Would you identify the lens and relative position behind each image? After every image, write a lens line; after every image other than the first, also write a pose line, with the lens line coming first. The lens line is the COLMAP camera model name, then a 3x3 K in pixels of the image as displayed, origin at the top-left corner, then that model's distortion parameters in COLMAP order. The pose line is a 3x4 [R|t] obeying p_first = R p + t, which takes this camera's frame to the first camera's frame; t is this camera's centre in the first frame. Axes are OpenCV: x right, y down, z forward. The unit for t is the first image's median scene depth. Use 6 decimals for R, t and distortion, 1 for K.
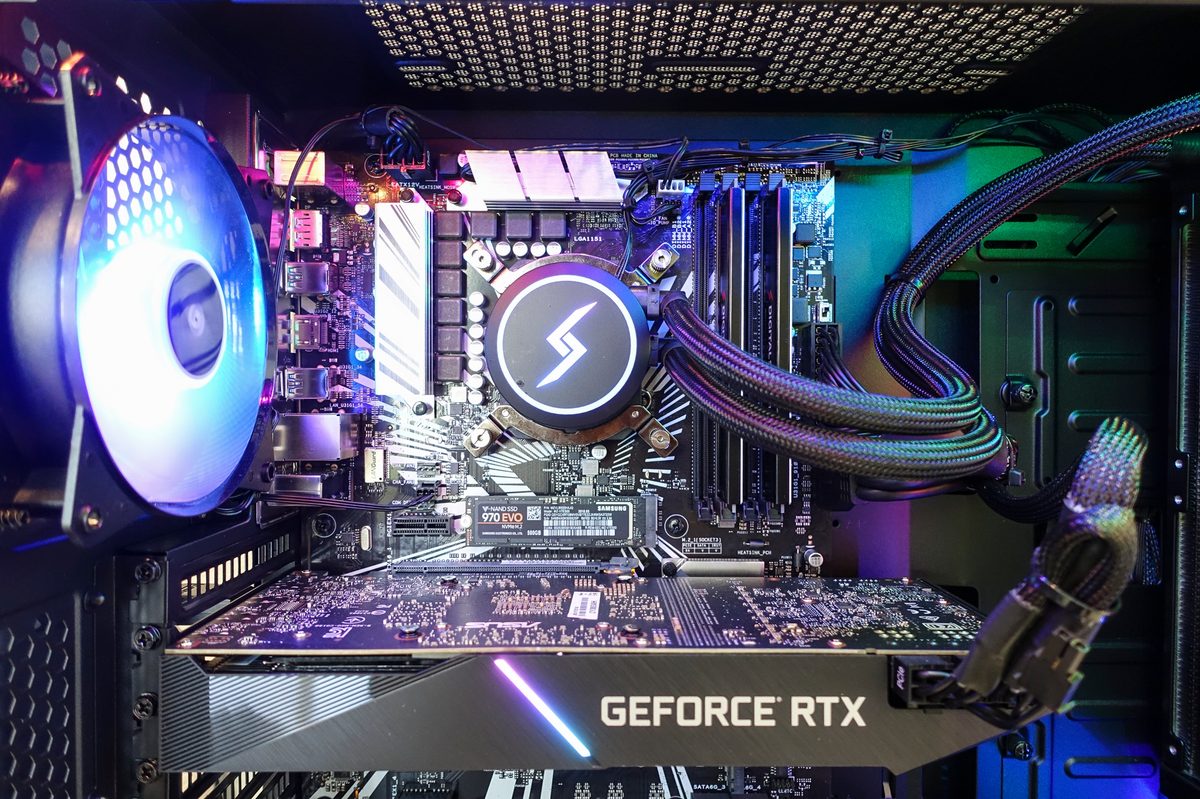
lens RADIAL K [[829.0, 0, 601.8], [0, 829.0, 396.8], [0, 0, 1]] dist [-0.009899, -0.001360]
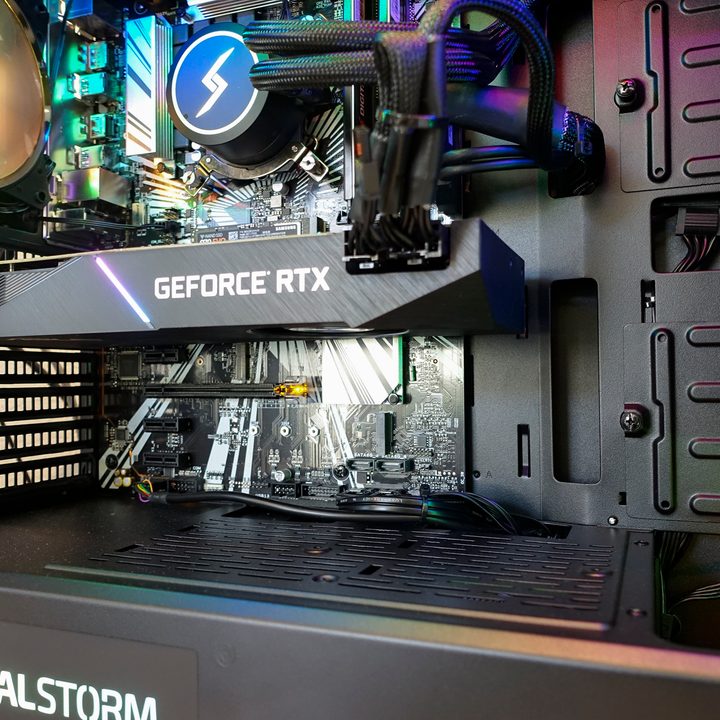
lens RADIAL K [[740.8, 0, 359.7], [0, 740.8, 361.1], [0, 0, 1]] dist [-0.000142, 0.000000]
pose [[0.926488, -0.019404, -0.375825, 0.781563], [0.007158, 0.999398, -0.033953, 0.544606], [0.376257, 0.028767, 0.926069, -0.019794]]
